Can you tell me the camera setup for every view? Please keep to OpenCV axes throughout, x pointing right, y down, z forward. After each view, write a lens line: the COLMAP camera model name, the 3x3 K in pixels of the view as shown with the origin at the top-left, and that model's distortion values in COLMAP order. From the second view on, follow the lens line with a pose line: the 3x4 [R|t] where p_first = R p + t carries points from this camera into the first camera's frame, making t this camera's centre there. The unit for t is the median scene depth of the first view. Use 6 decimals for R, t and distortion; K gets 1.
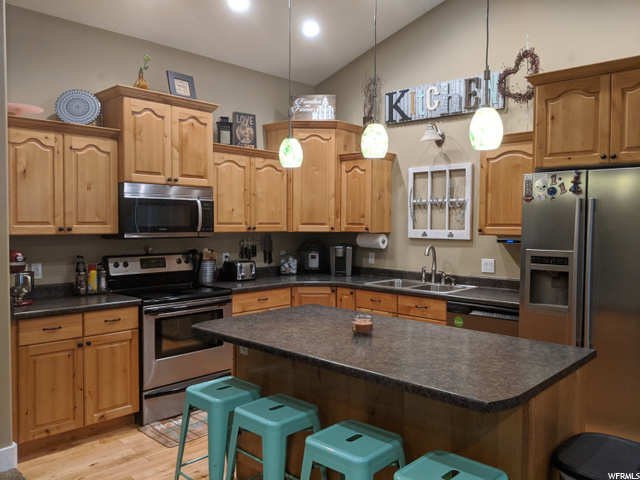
lens RADIAL K [[507.4, 0, 320.4], [0, 507.4, 241.0], [0, 0, 1]] dist [0.011675, 0.002824]
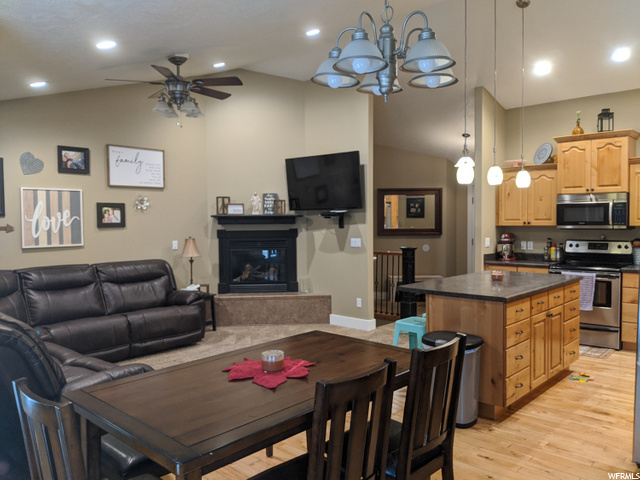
lens RADIAL K [[507.4, 0, 320.3], [0, 507.4, 239.9], [0, 0, 1]] dist [0.011675, 0.002824]
pose [[-0.003378, 0.038523, -0.999252, 1.201067], [-0.023035, 0.998990, 0.038591, -0.013785], [0.999729, 0.023148, -0.002487, 0.215874]]
